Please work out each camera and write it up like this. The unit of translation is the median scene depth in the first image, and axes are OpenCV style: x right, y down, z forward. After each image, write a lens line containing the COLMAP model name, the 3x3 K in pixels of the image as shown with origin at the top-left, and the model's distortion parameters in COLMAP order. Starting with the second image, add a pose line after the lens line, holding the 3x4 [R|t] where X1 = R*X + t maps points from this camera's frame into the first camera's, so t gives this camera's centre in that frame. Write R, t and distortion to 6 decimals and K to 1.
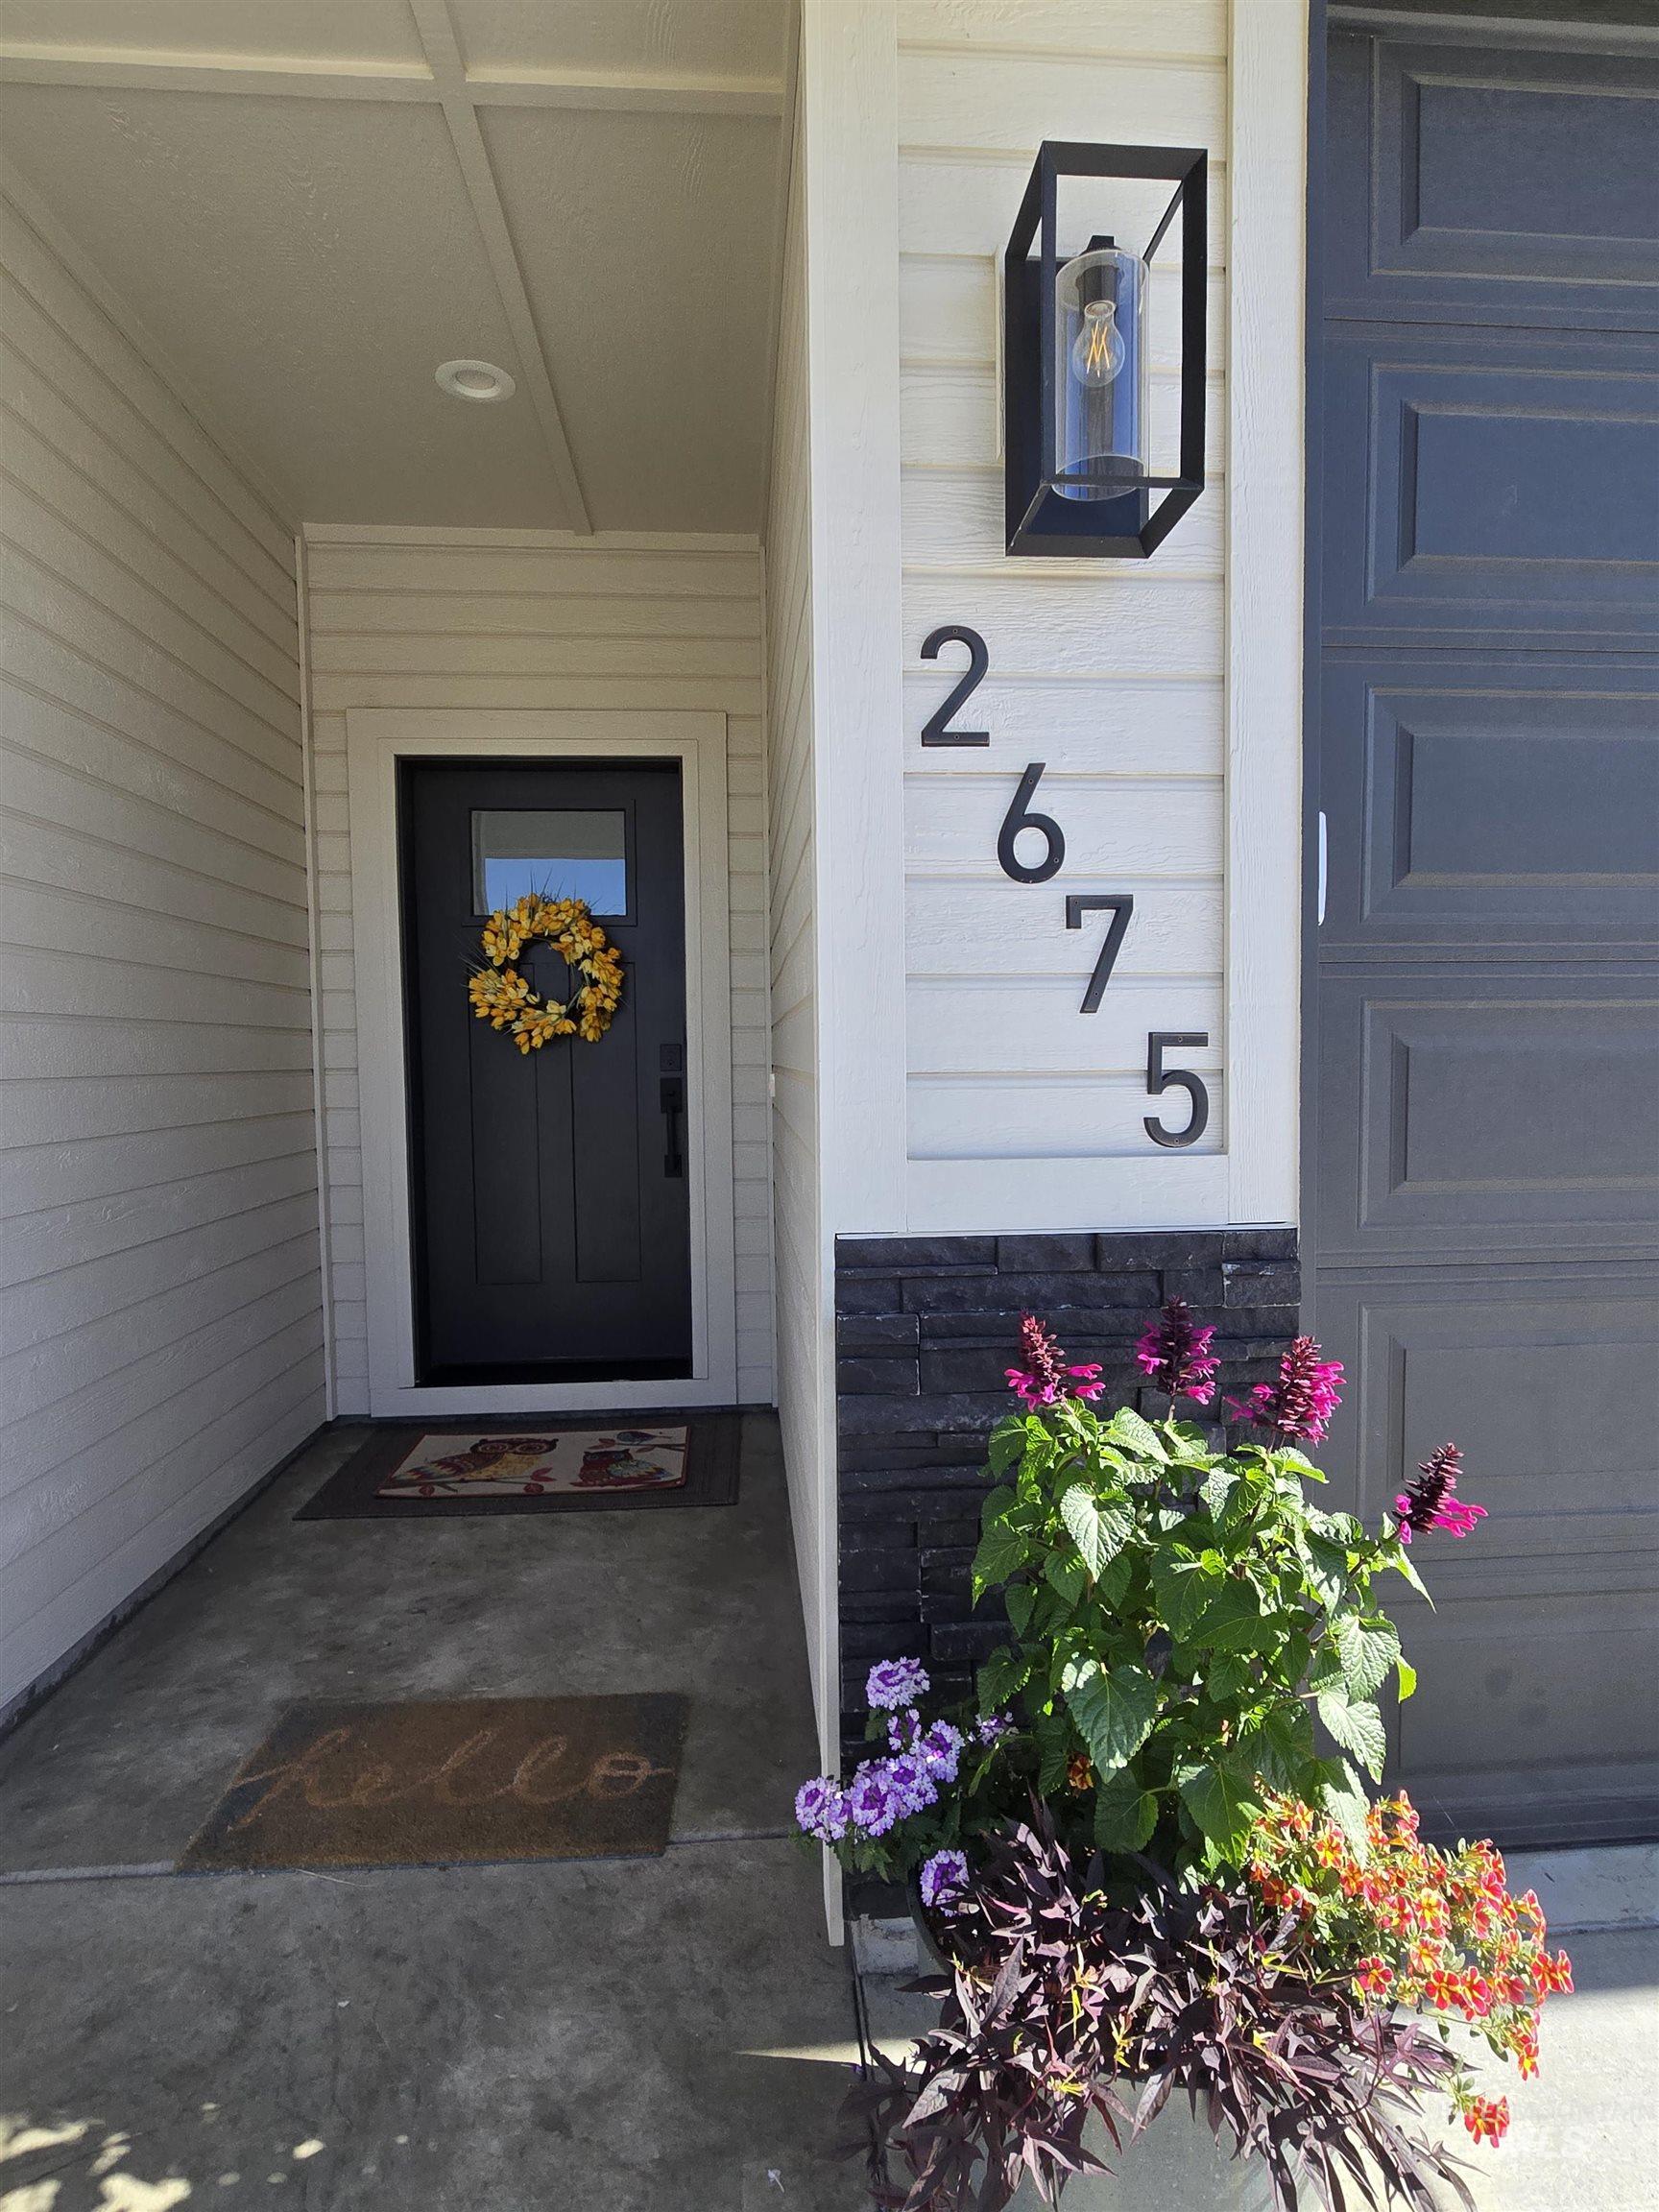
lens RADIAL K [[1177.1, 0, 825.1], [0, 1177.1, 1115.3], [0, 0, 1]] dist [-0.005021, 0.002414]
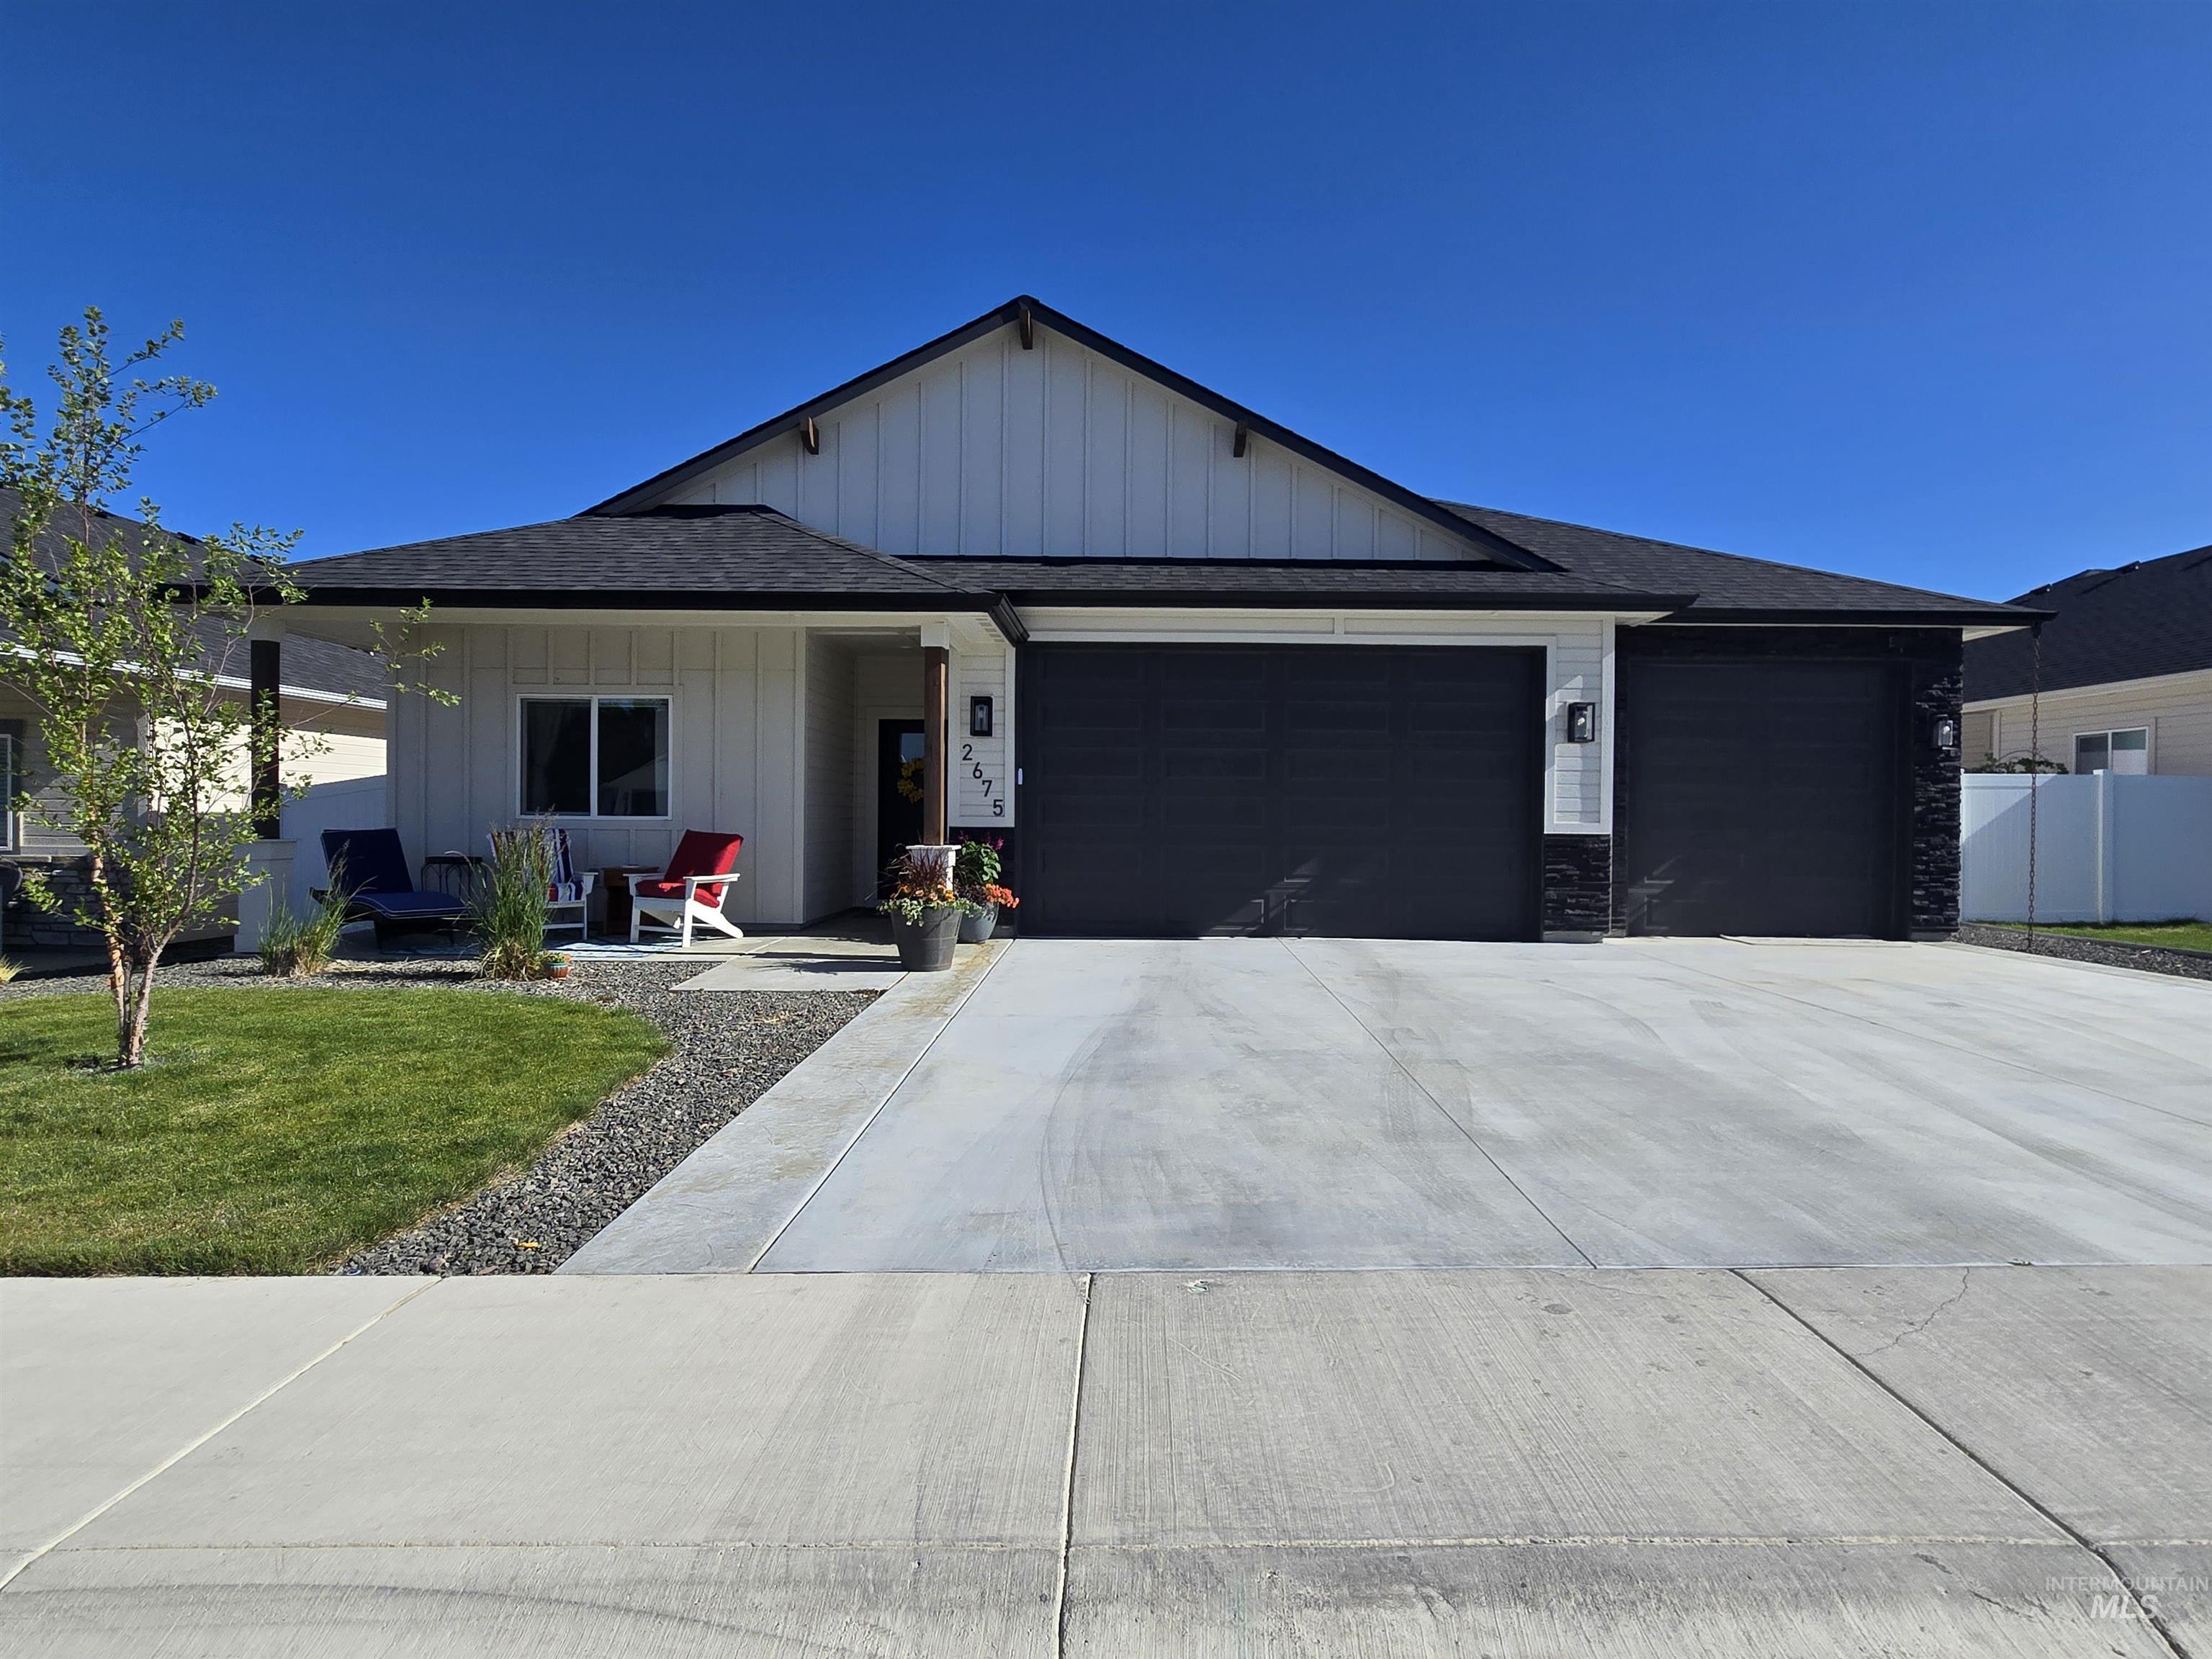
lens RADIAL K [[1177.1, 0, 1101.7], [0, 1177.1, 825.8], [0, 0, 1]] dist [-0.005021, 0.002414]
pose [[0.994330, 0.018512, -0.104710, 1.674226], [-0.023587, 0.998596, -0.047439, 0.412447], [0.103685, 0.049640, 0.993371, -6.017952]]
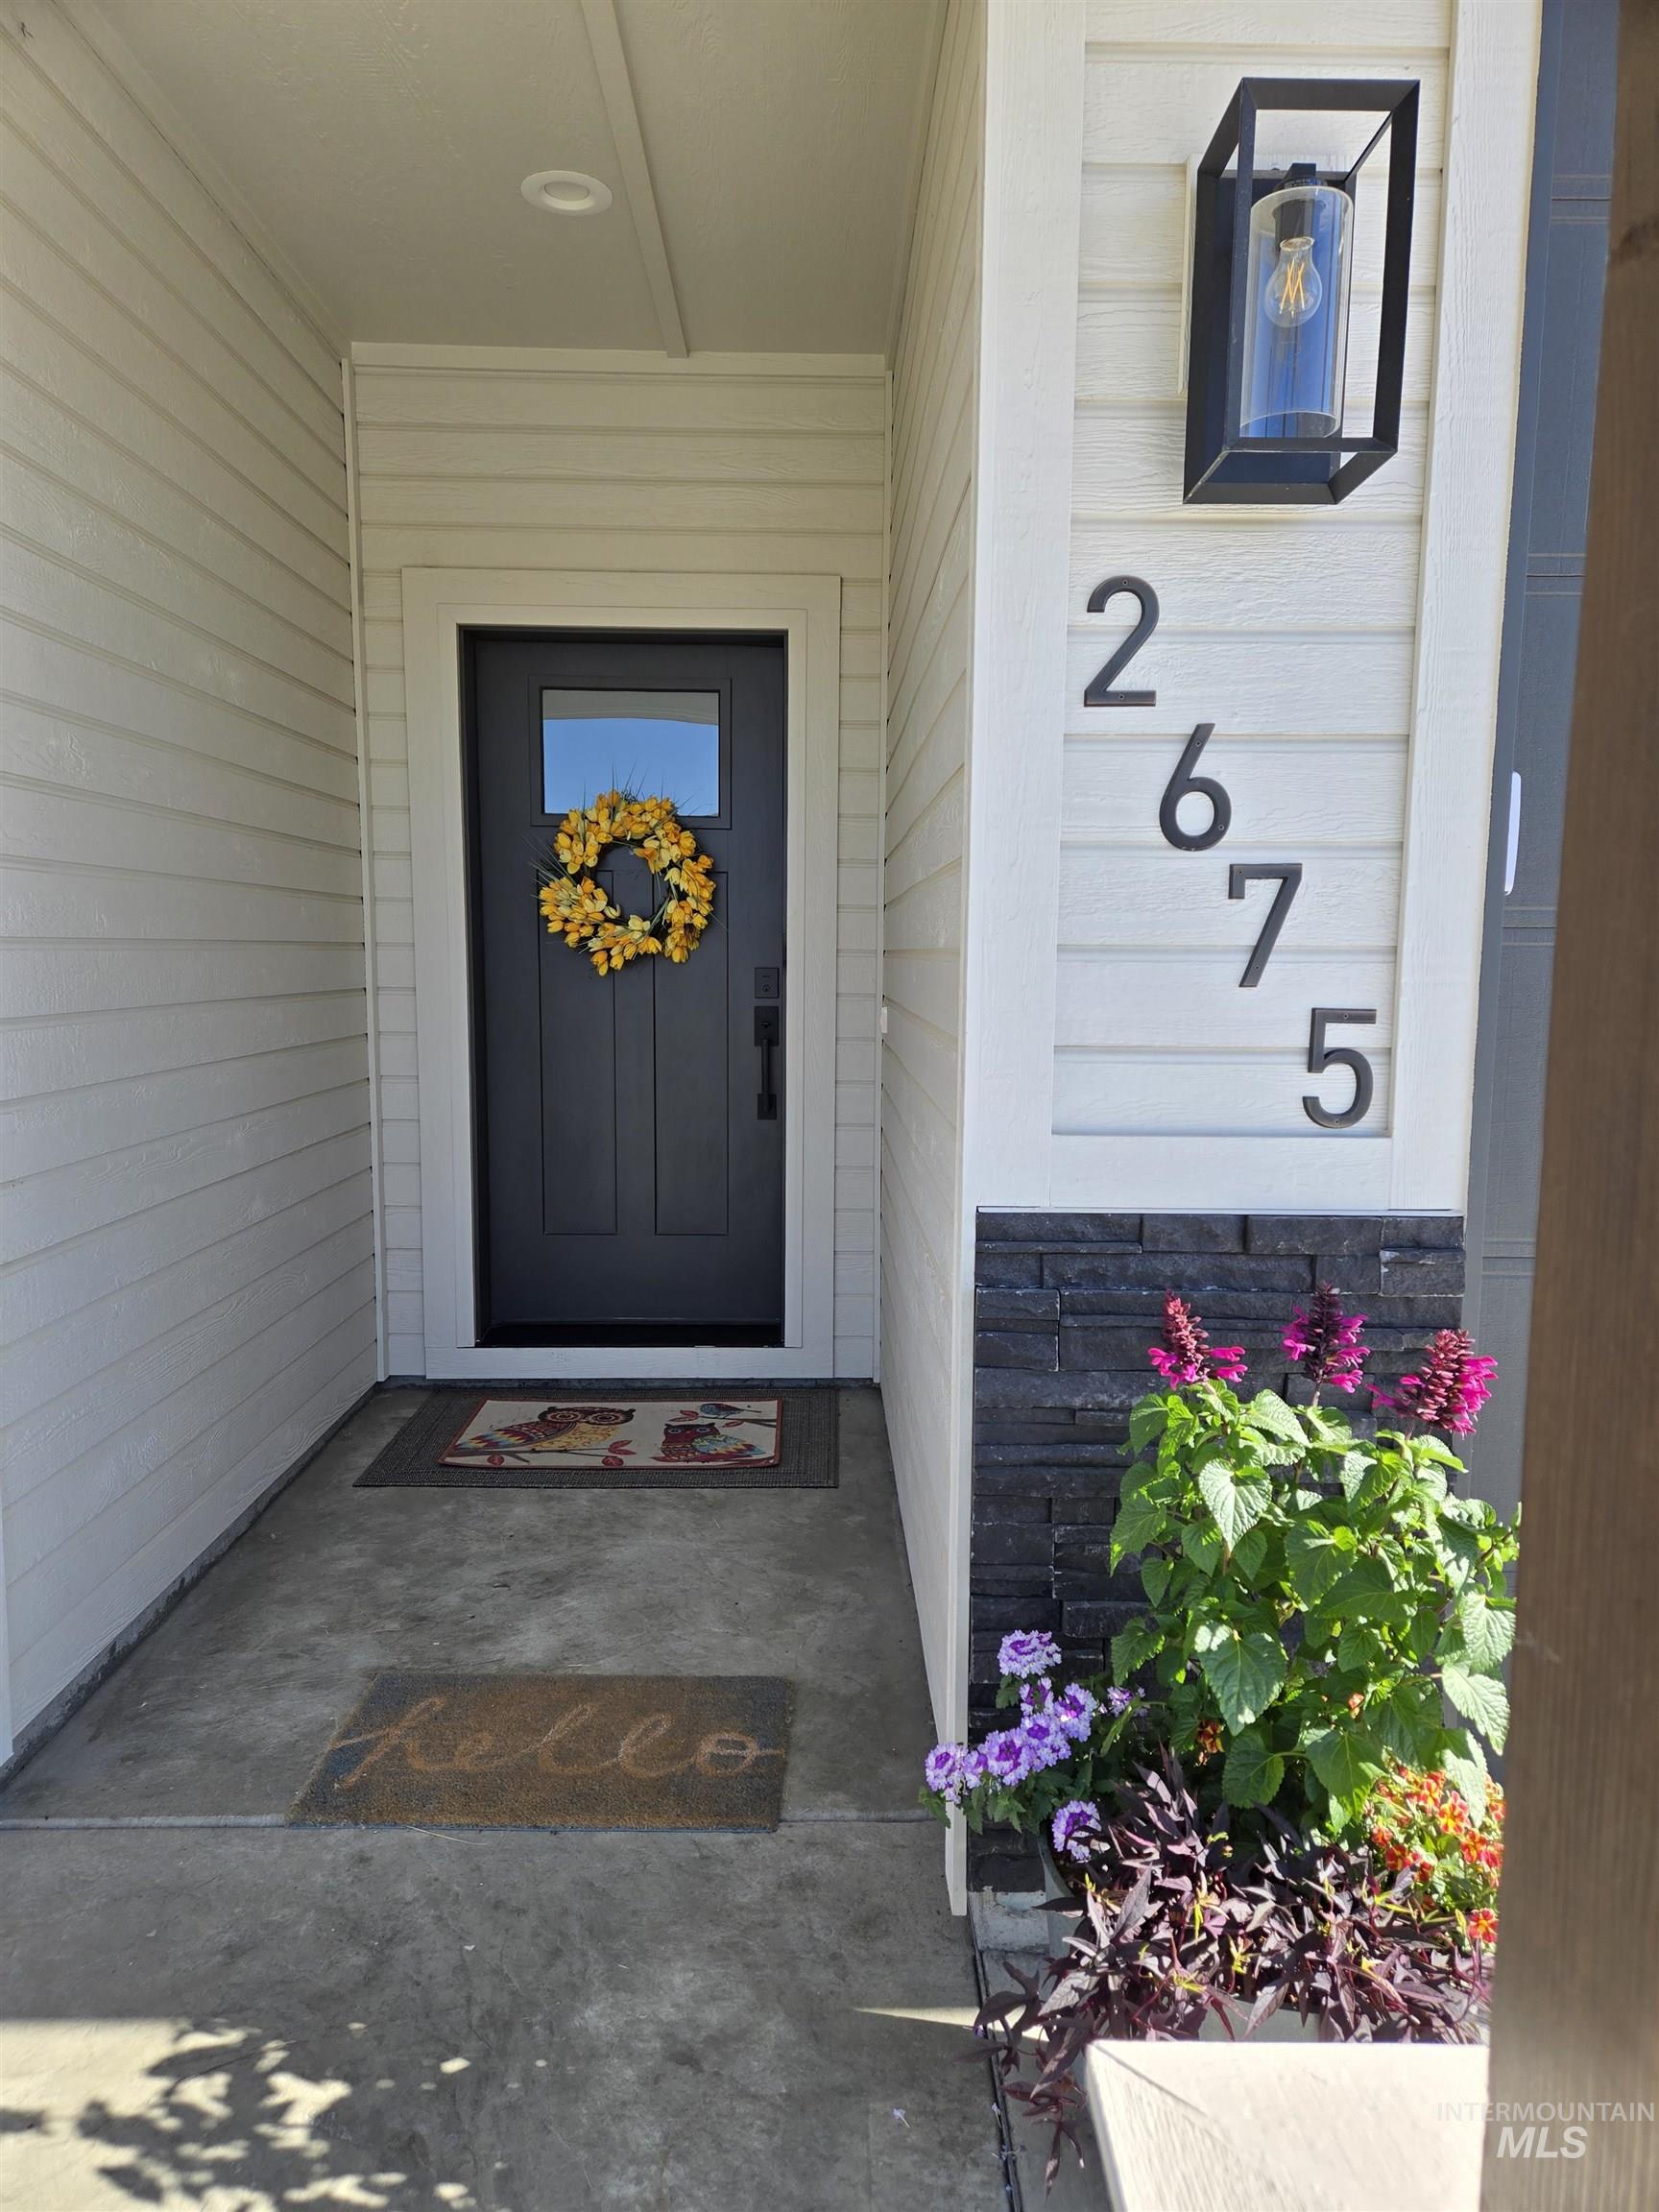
lens RADIAL K [[1466.6, 0, 833.7], [0, 1466.6, 1123.9], [0, 0, 1]] dist [0.083665, -0.069678]
pose [[0.997951, 0.026778, -0.058101, -0.041535], [-0.022910, 0.997540, 0.066251, -0.047322], [0.059733, -0.064784, 0.996110, -0.230820]]
